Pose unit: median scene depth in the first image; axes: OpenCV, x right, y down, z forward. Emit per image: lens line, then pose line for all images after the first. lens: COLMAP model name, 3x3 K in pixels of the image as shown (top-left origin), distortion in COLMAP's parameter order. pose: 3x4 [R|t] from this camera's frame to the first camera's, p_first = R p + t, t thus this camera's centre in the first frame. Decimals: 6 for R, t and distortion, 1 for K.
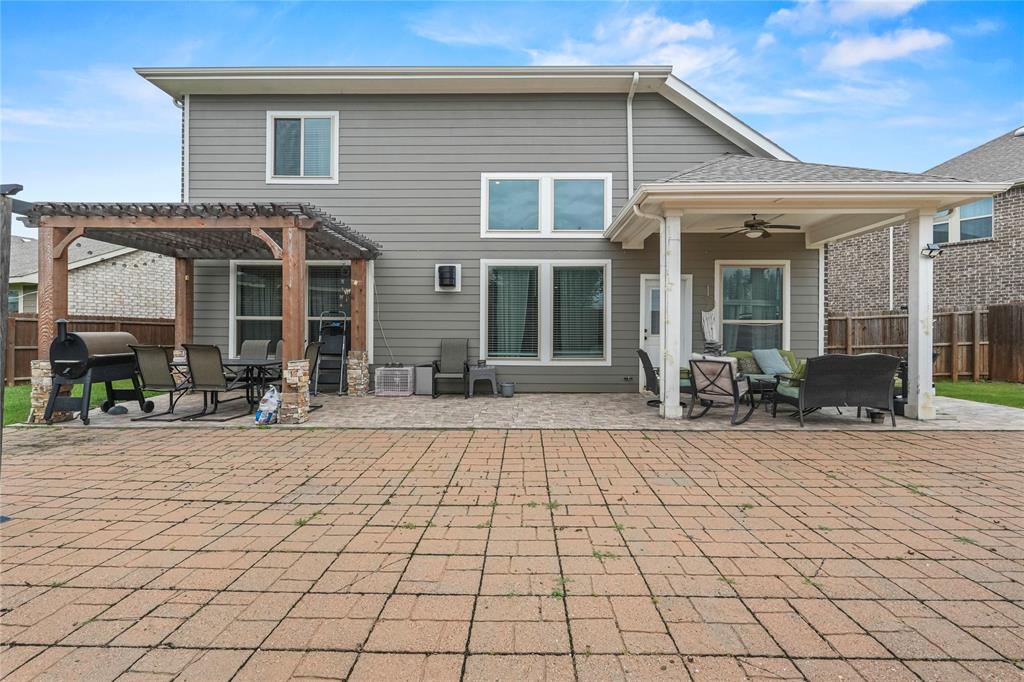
lens RADIAL K [[473.0, 0, 512.4], [0, 473.0, 336.4], [0, 0, 1]] dist [-0.001265, -0.000196]
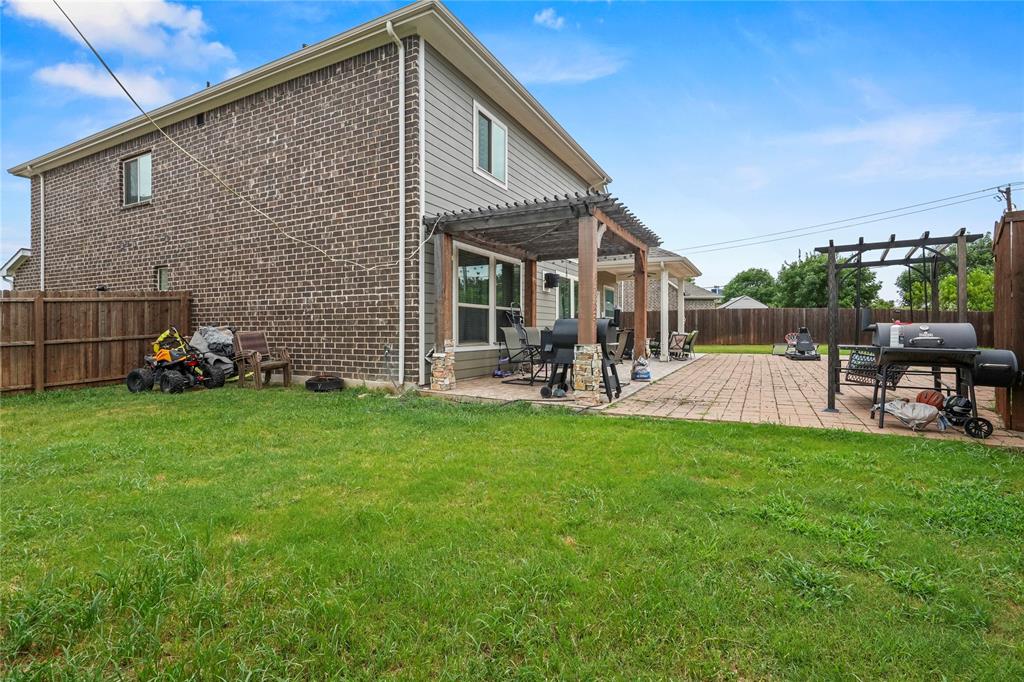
lens RADIAL K [[473.0, 0, 512.4], [0, 473.0, 336.4], [0, 0, 1]] dist [-0.001265, -0.000196]
pose [[0.444755, -0.014453, 0.895536, -1.404613], [0.004013, 0.999892, 0.014144, 0.012871], [-0.895643, -0.002697, 0.444765, 0.483605]]
